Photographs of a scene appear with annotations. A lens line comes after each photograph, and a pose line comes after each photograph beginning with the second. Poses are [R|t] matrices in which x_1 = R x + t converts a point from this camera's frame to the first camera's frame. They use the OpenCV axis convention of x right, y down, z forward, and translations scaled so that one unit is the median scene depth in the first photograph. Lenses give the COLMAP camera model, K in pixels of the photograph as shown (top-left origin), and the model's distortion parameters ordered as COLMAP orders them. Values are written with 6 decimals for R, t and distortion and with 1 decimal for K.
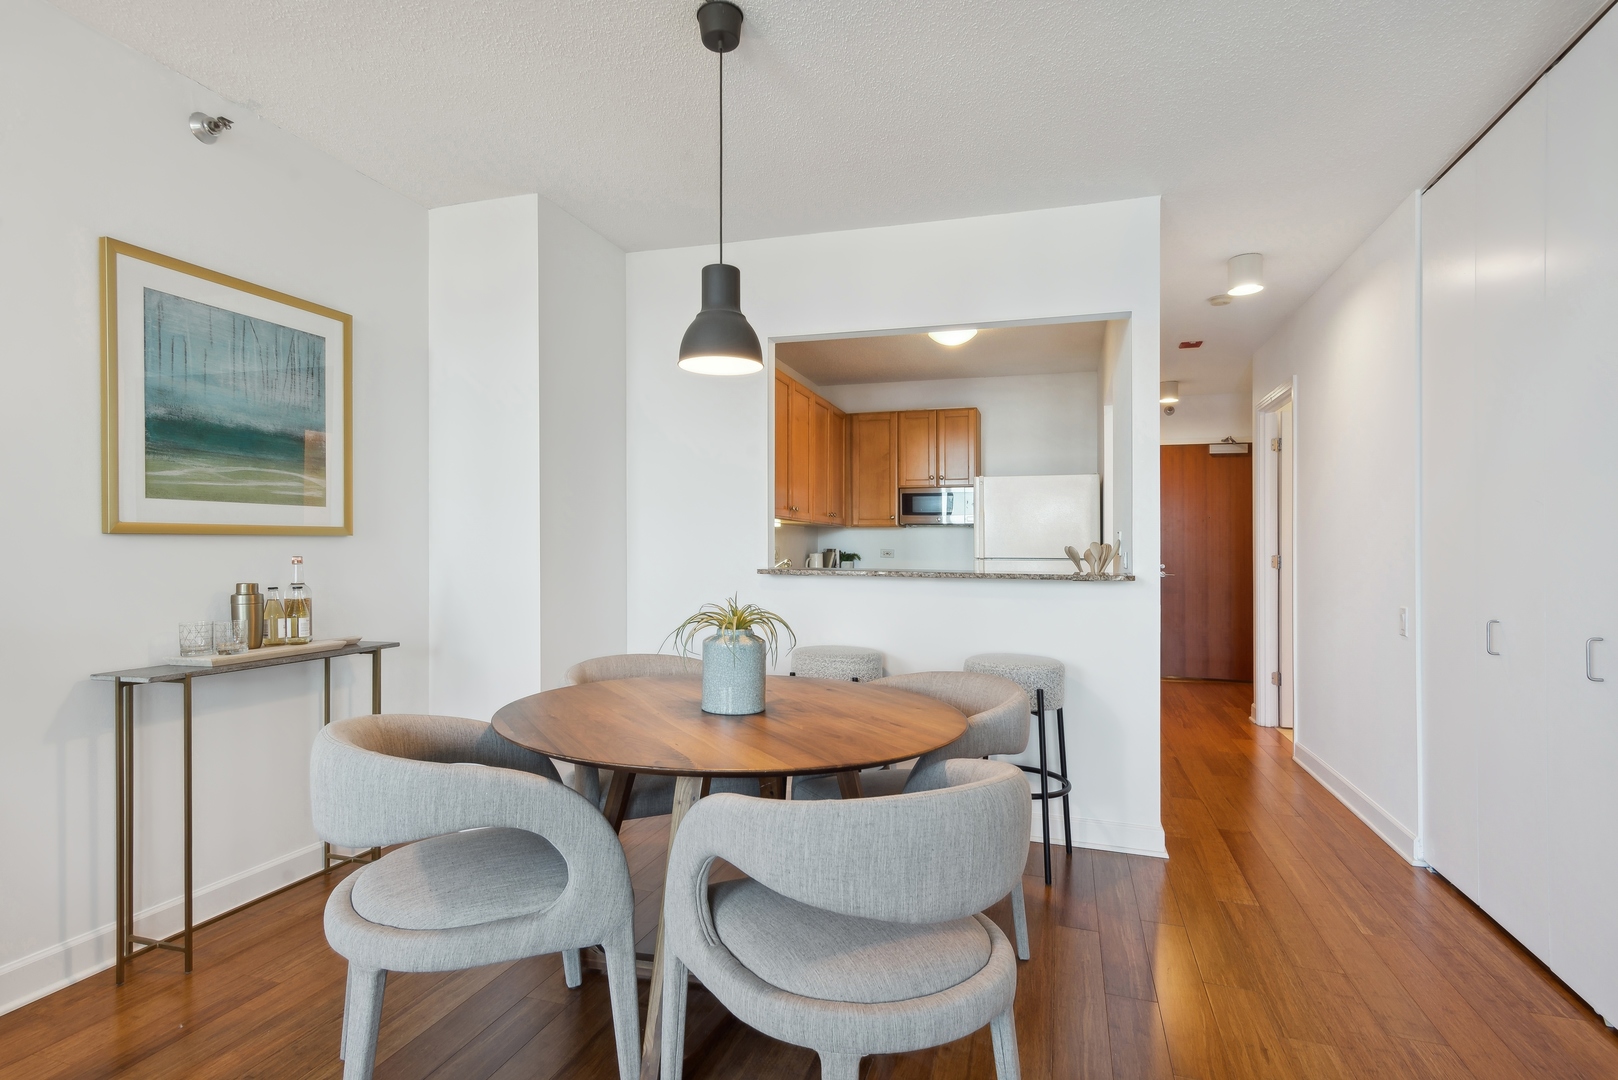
lens RADIAL K [[799.3, 0, 810.9], [0, 799.3, 540.1], [0, 0, 1]] dist [0.006136, -0.001467]
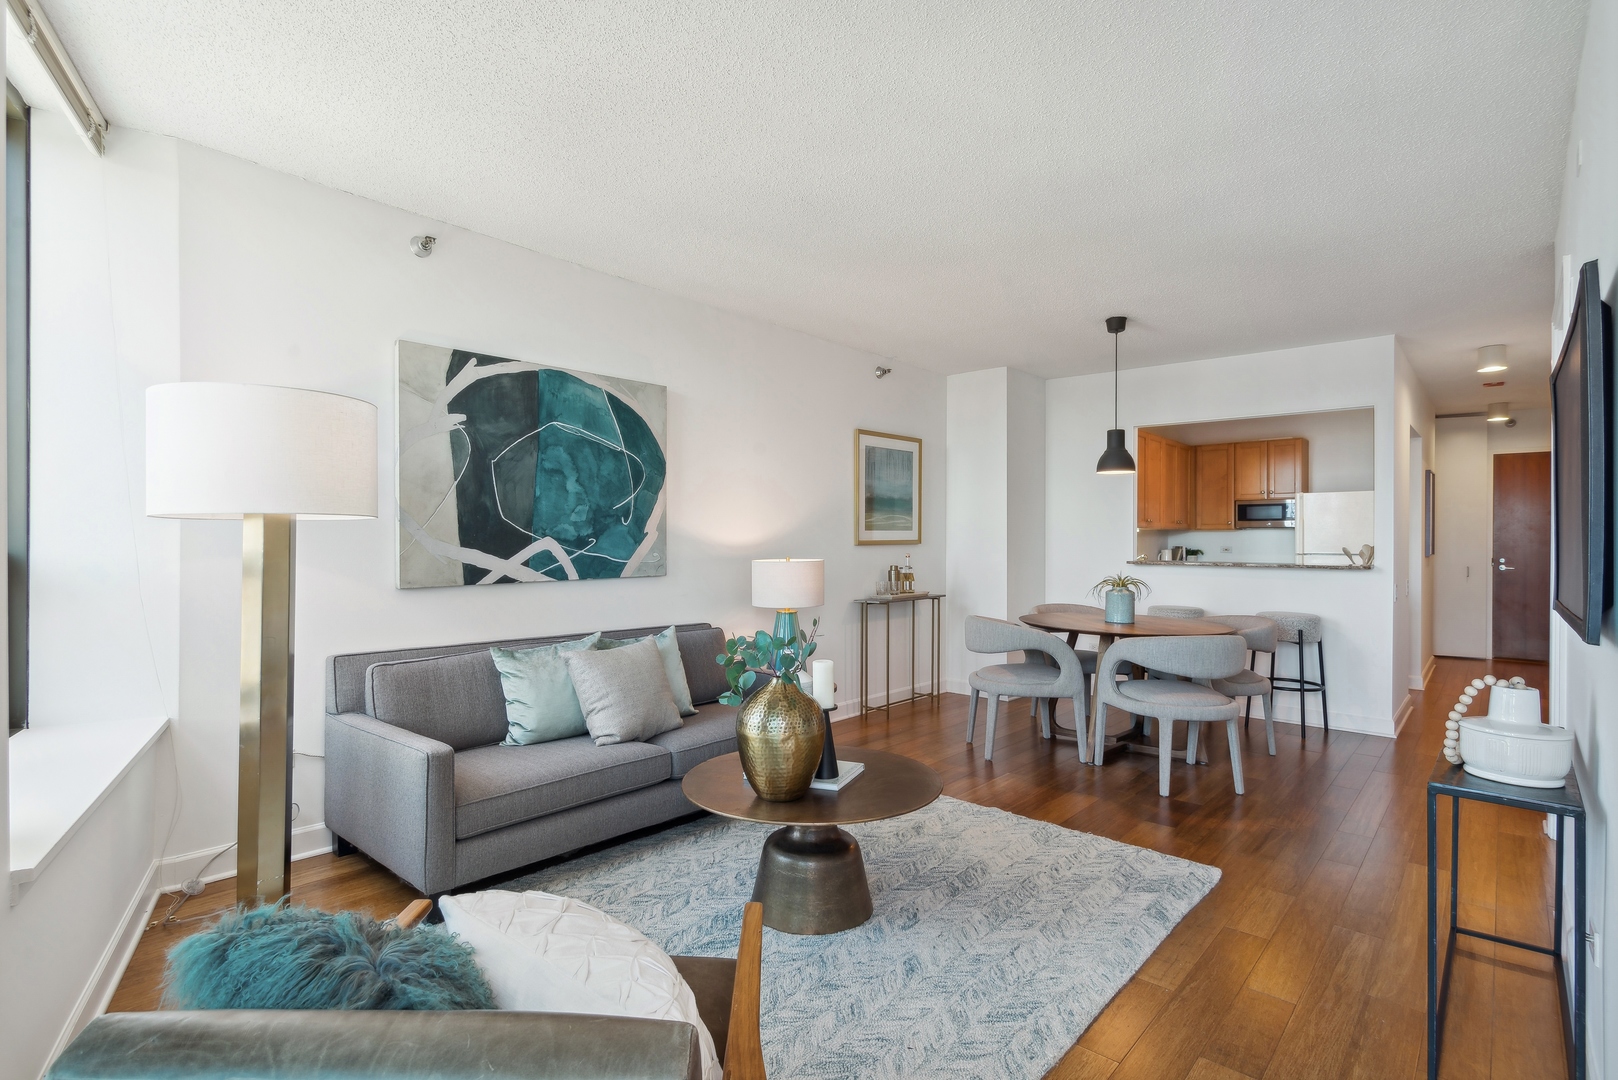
lens RADIAL K [[799.3, 0, 815.6], [0, 799.3, 554.1], [0, 0, 1]] dist [0.006136, -0.001467]
pose [[0.915259, 0.002821, -0.402855, 0.010337], [0.008466, 0.999620, 0.026235, -0.020872], [0.402776, -0.027422, 0.914888, -0.602616]]
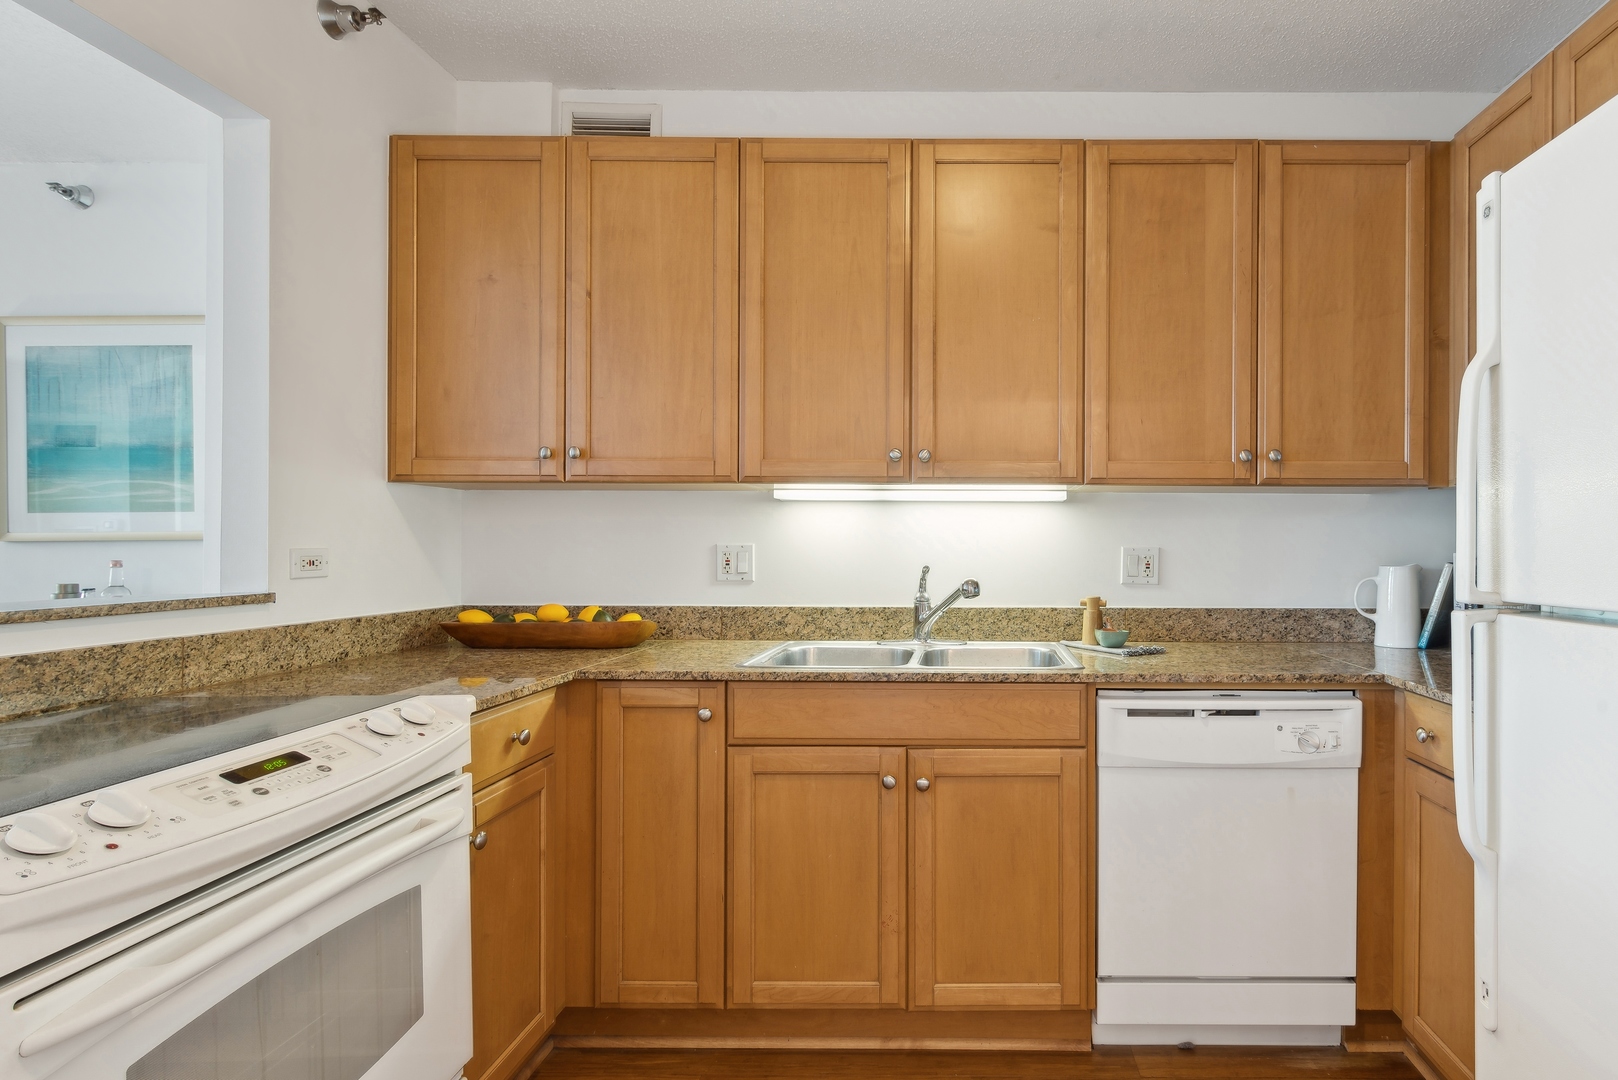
lens RADIAL K [[799.3, 0, 810.5], [0, 799.3, 541.4], [0, 0, 1]] dist [0.006136, -0.001467]
pose [[0.311412, -0.008070, -0.950241, 0.343671], [0.011472, 0.999923, -0.004732, 0.005830], [0.950206, -0.009427, 0.311480, 0.806026]]
